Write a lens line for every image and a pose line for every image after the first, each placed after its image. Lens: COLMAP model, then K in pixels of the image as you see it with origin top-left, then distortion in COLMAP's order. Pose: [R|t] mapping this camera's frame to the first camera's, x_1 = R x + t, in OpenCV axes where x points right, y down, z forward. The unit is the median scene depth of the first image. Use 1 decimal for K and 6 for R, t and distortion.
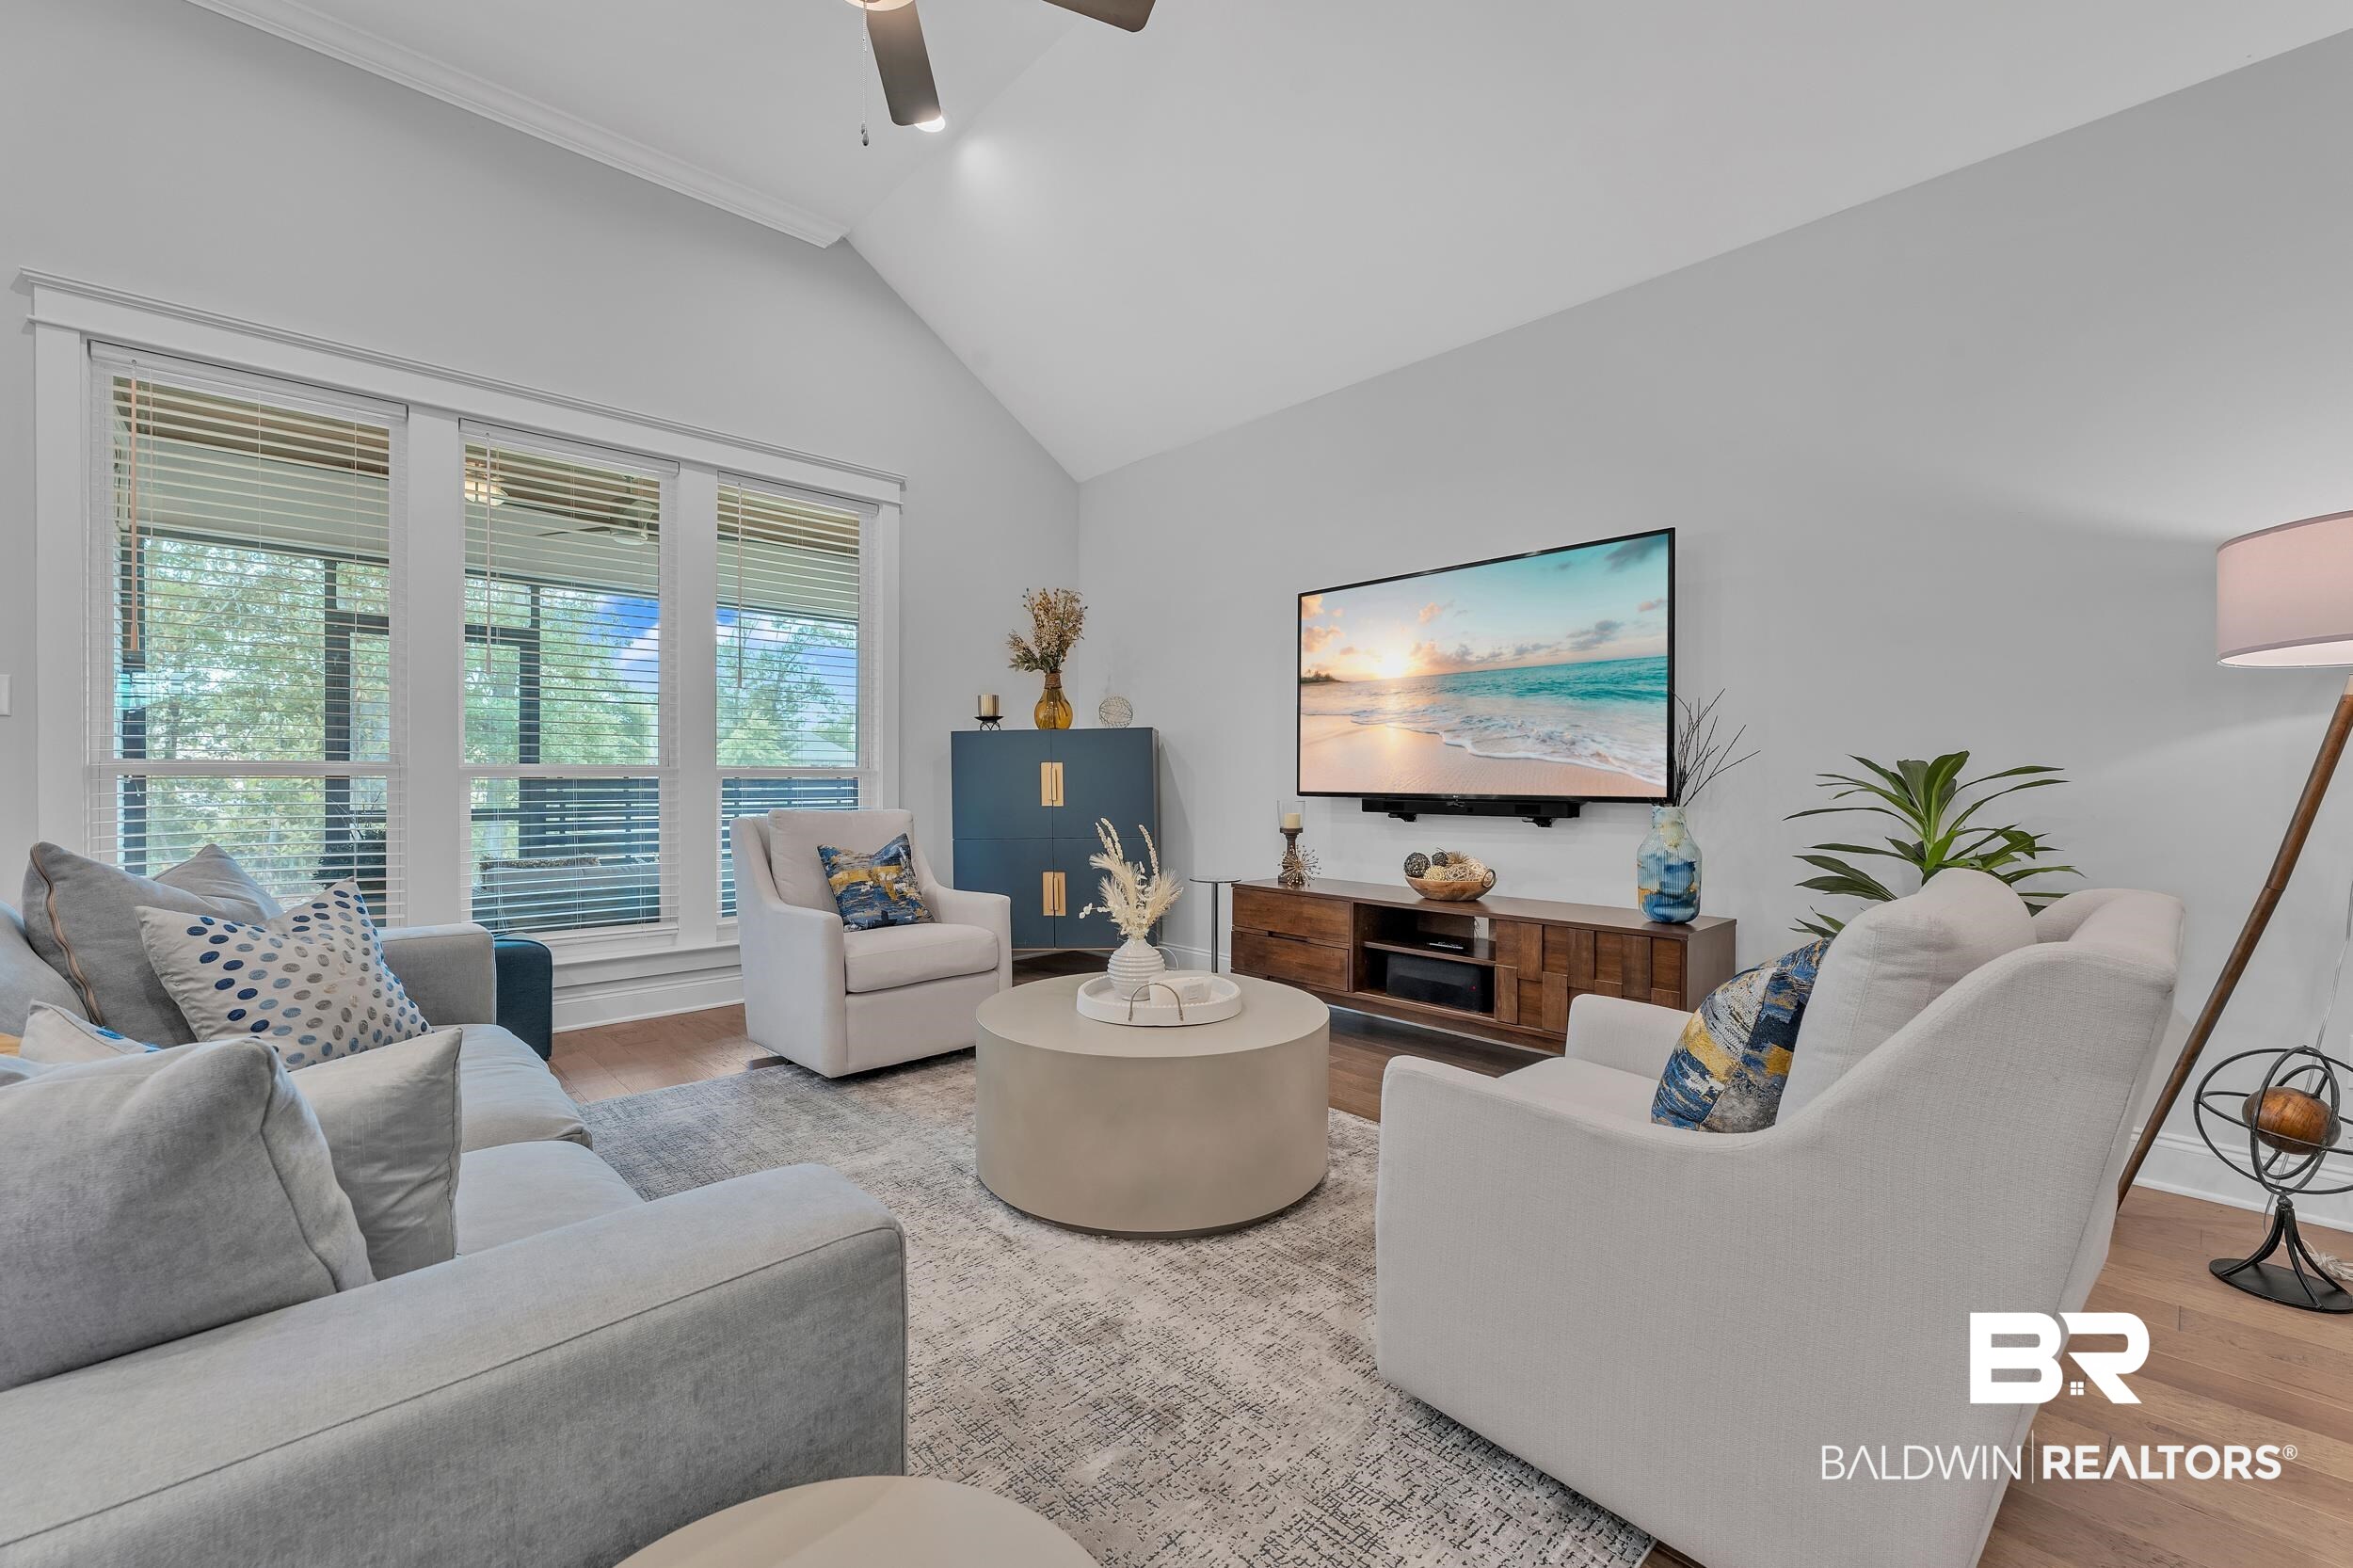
lens RADIAL K [[977.4, 0, 1182.4], [0, 977.4, 776.9], [0, 0, 1]] dist [-0.002500, -0.000399]
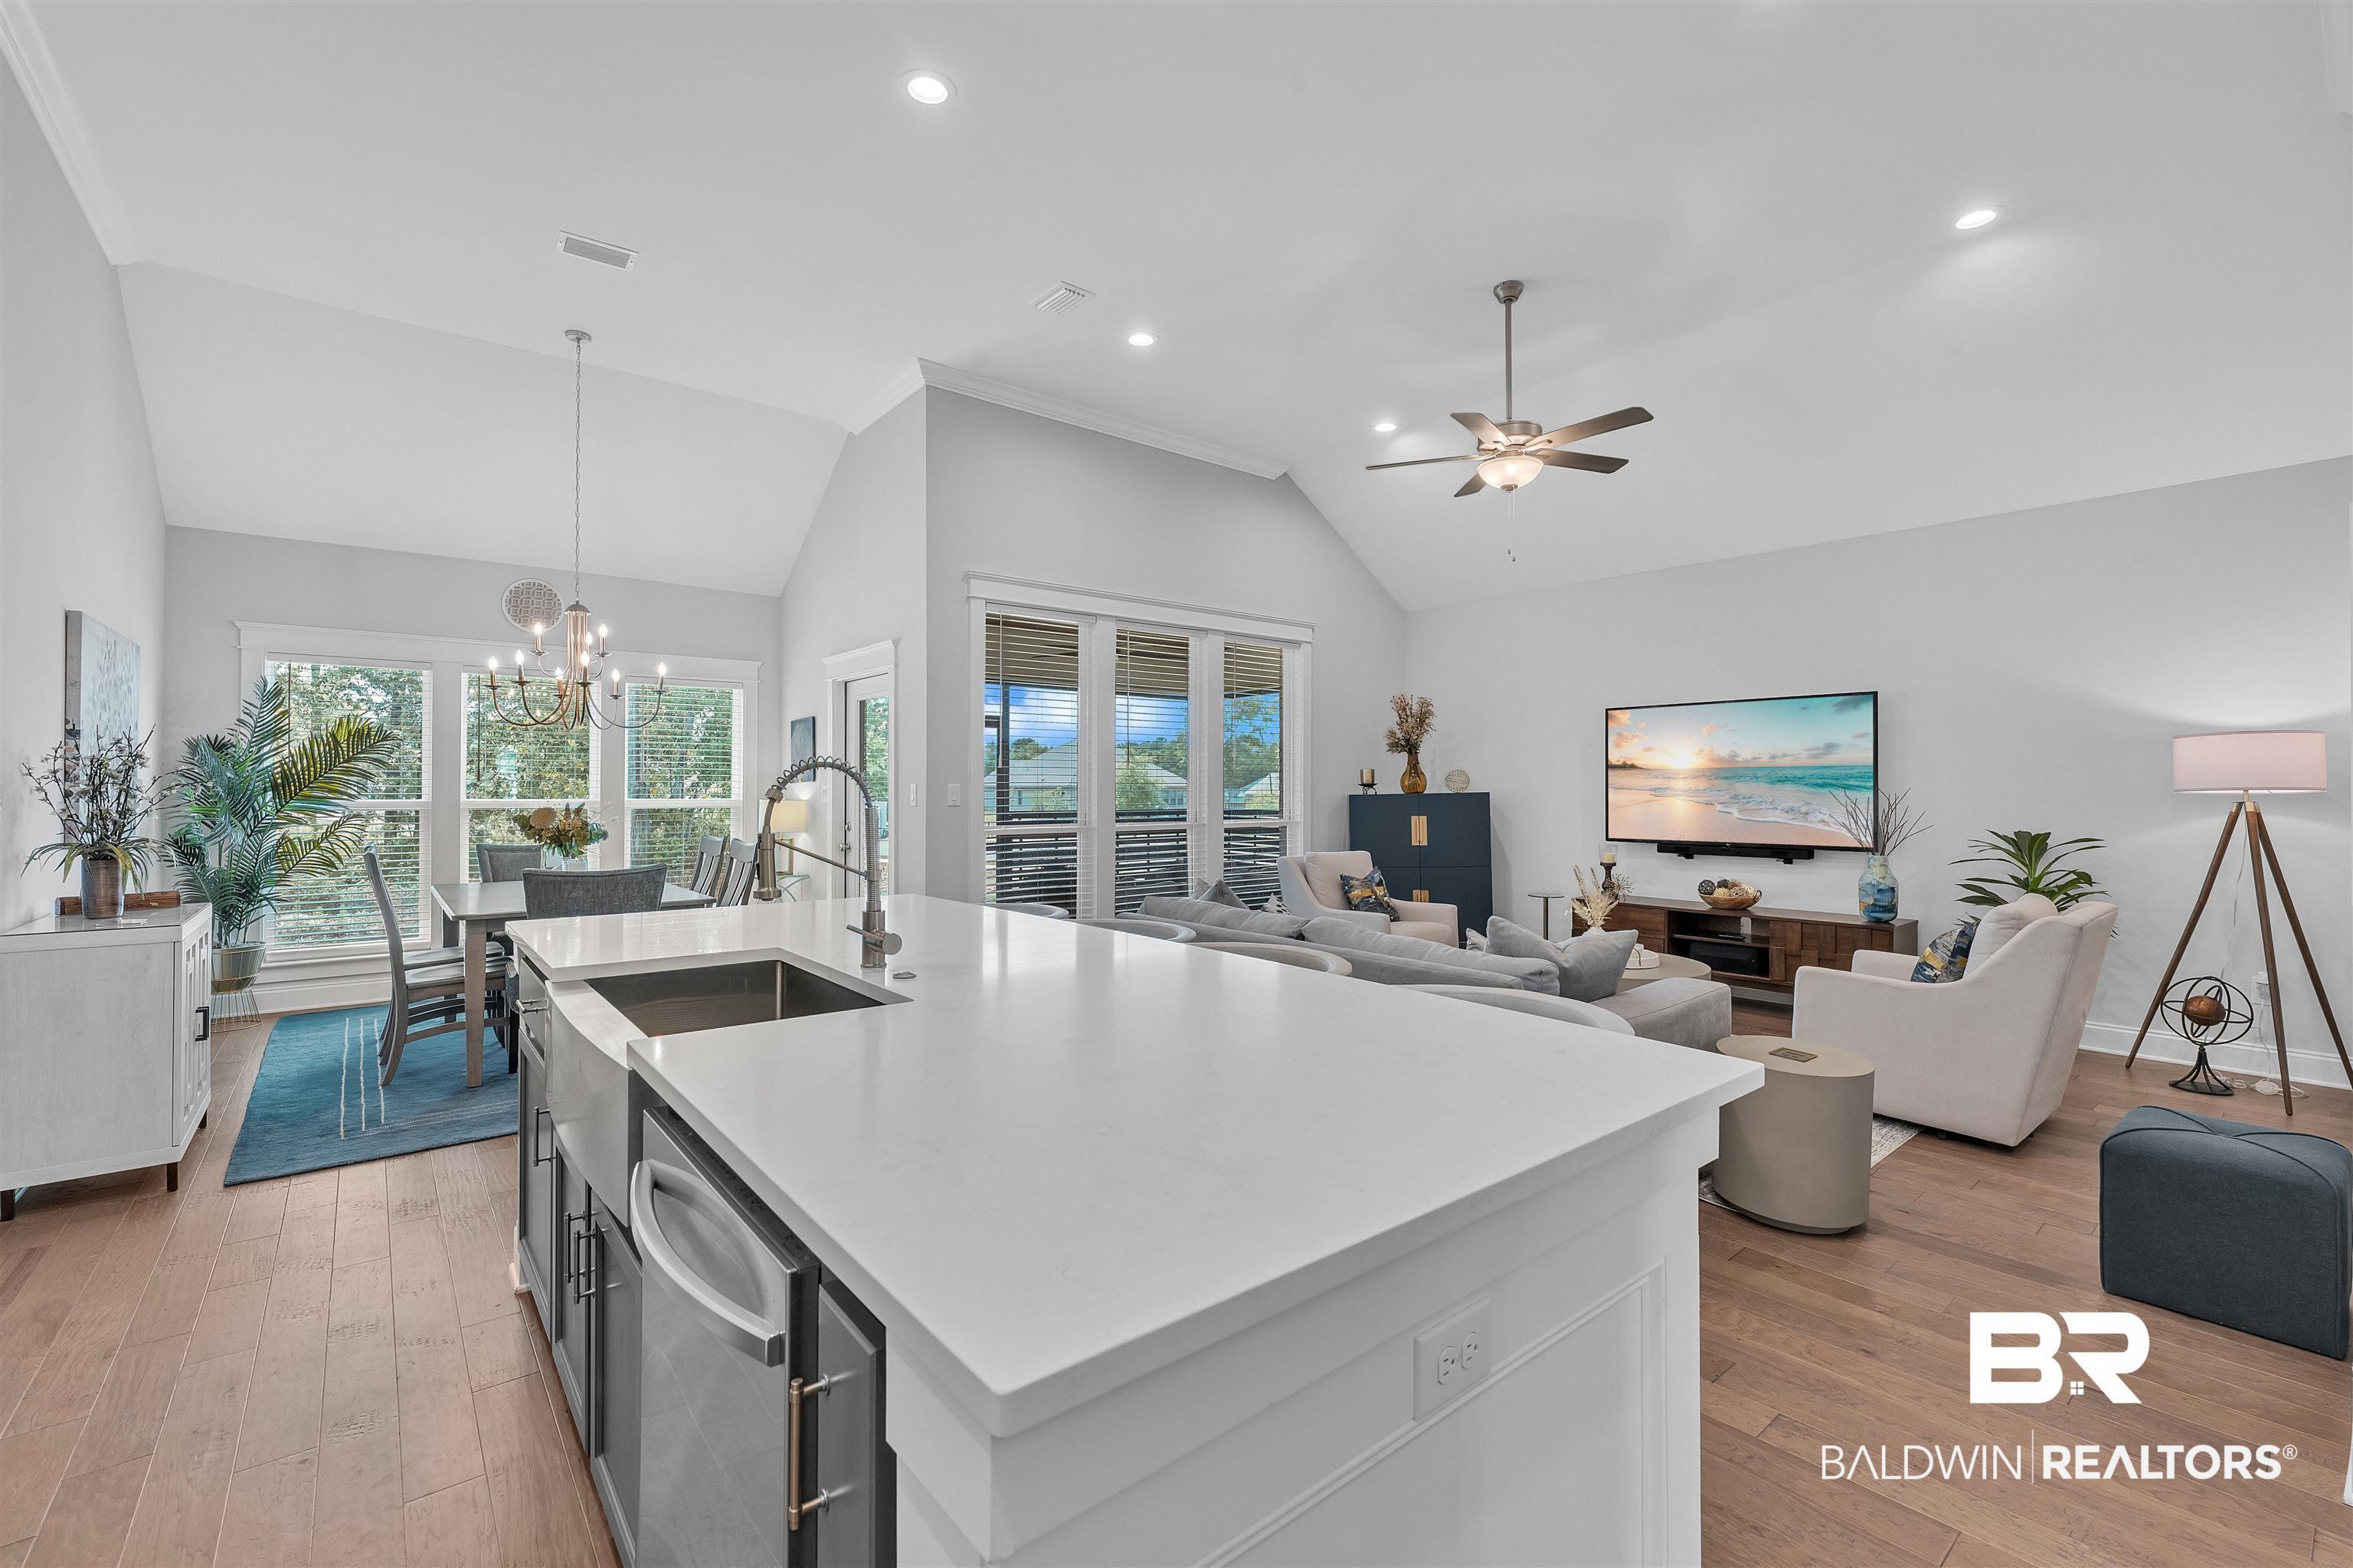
lens RADIAL K [[1019.6, 0, 1163.2], [0, 1019.6, 776.0], [0, 0, 1]] dist [-0.012239, -0.000050]
pose [[0.996673, -0.003589, -0.081425, -0.533347], [0.002740, 0.999941, -0.010544, -0.081249], [0.081458, 0.010286, 0.996624, -0.774527]]
